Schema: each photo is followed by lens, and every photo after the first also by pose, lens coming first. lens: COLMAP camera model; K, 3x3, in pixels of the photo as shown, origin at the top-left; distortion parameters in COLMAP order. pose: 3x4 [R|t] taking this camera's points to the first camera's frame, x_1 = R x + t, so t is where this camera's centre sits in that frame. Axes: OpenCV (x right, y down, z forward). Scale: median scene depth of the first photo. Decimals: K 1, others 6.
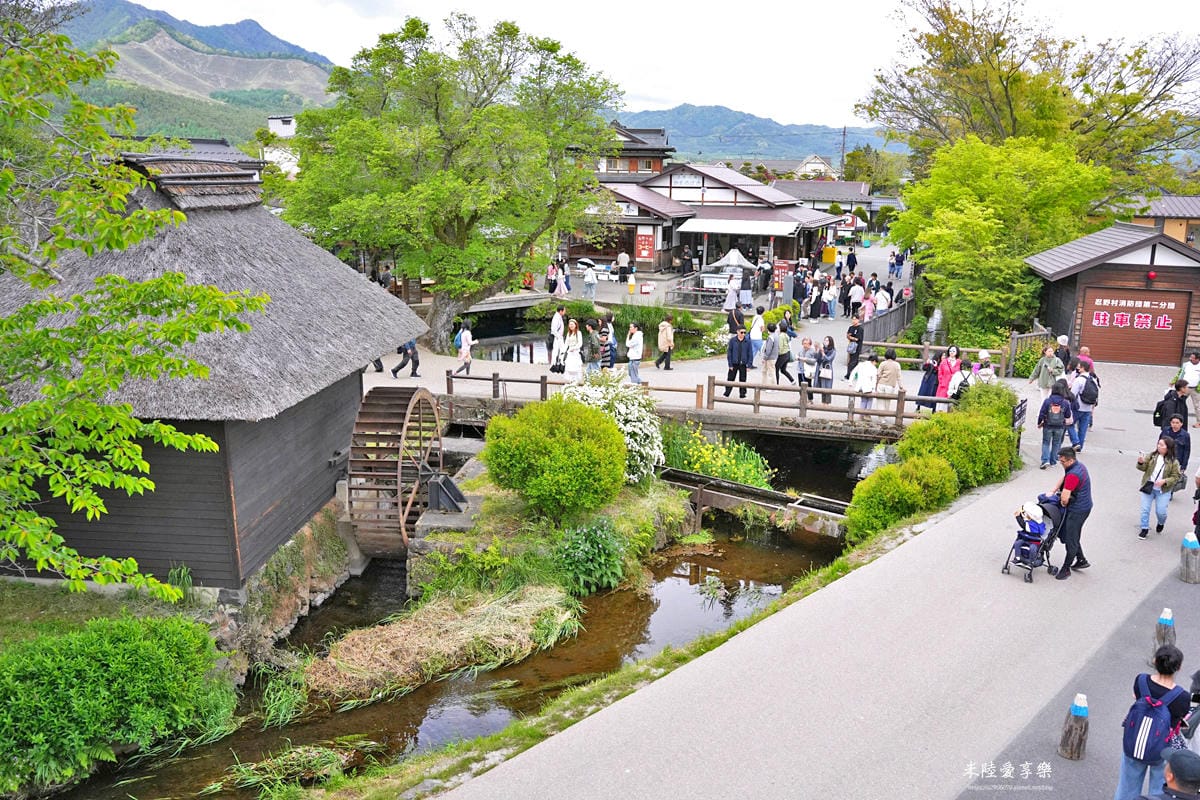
lens RADIAL K [[986.7, 0, 599.6], [0, 986.7, 400.3], [0, 0, 1]] dist [-0.065252, 0.011546]
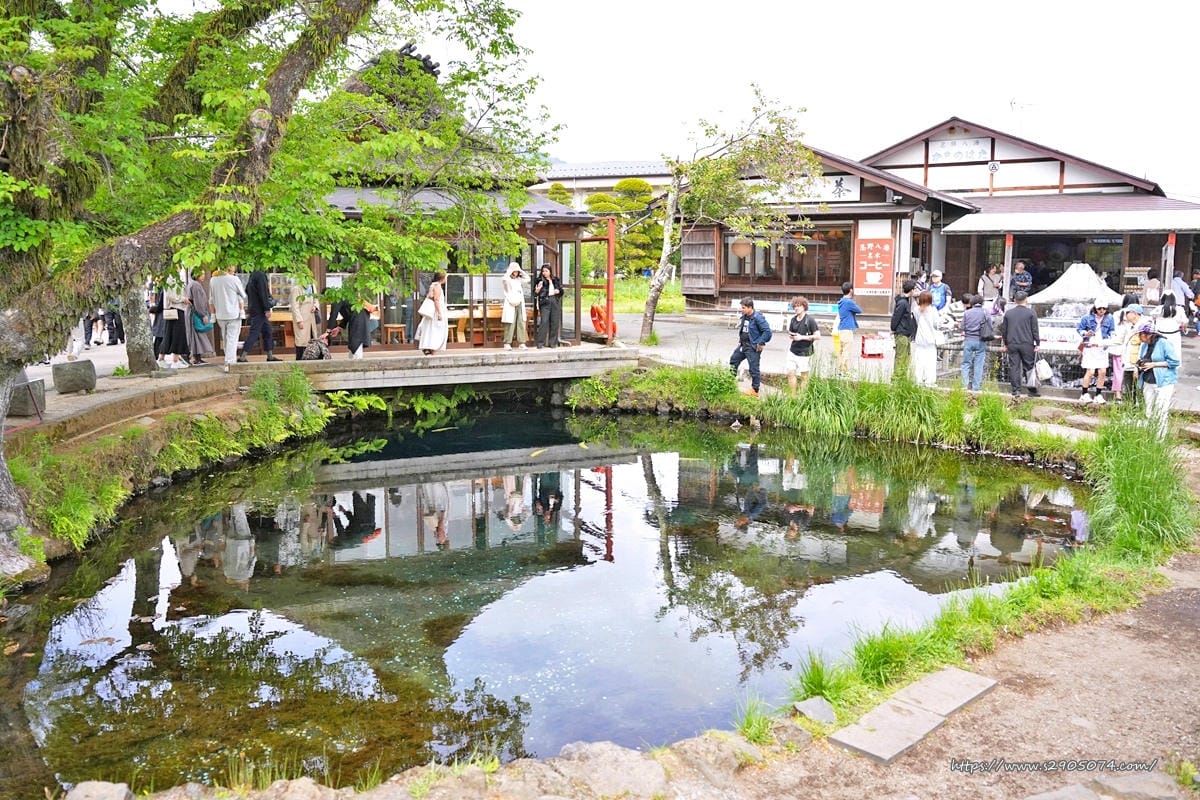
lens RADIAL K [[986.7, 0, 598.0], [0, 986.7, 395.7], [0, 0, 1]] dist [-0.065252, 0.011546]
pose [[0.973367, 0.021084, -0.228282, 0.025975], [-0.044095, 0.994387, -0.096175, -0.042055], [0.224973, 0.103680, 0.968833, 0.521255]]
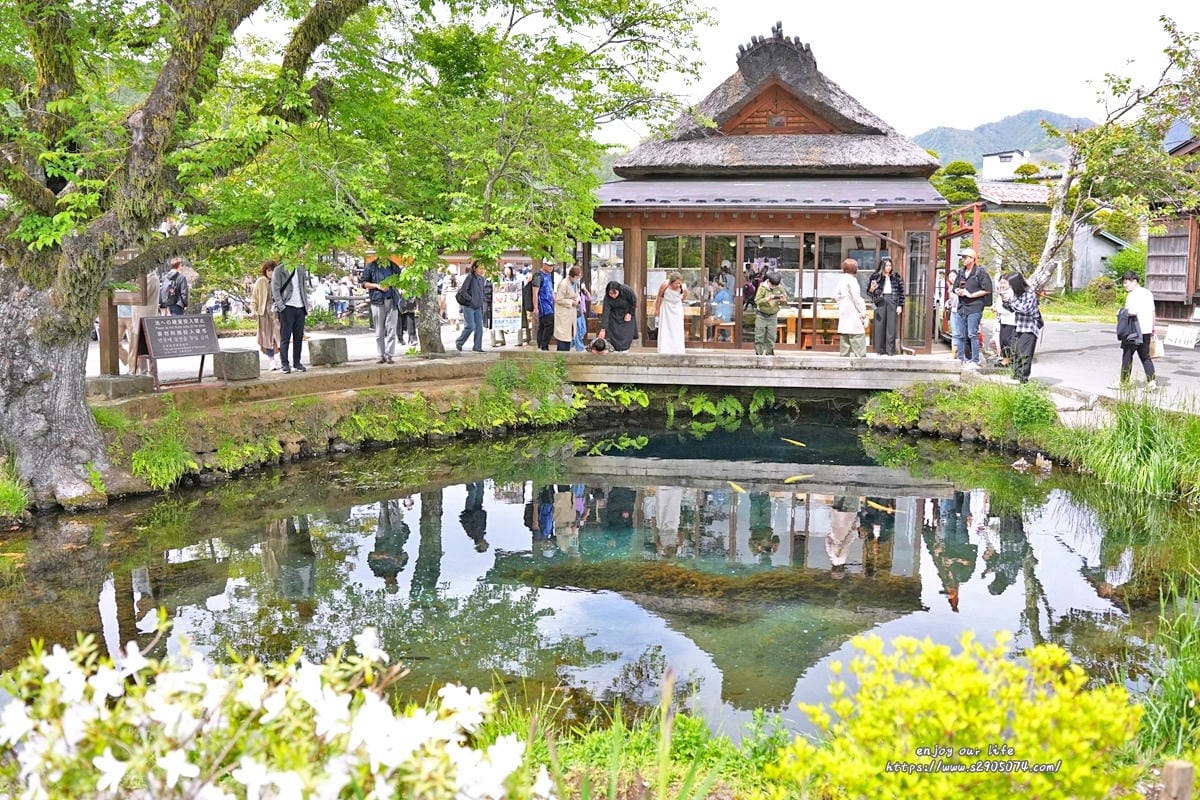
lens RADIAL K [[986.7, 0, 599.1], [0, 986.7, 401.8], [0, 0, 1]] dist [-0.065252, 0.011546]
pose [[0.638678, 0.092950, -0.763840, 0.115073], [-0.170411, 0.985114, -0.022611, -0.057108], [0.750367, 0.144608, 0.645010, 0.602531]]
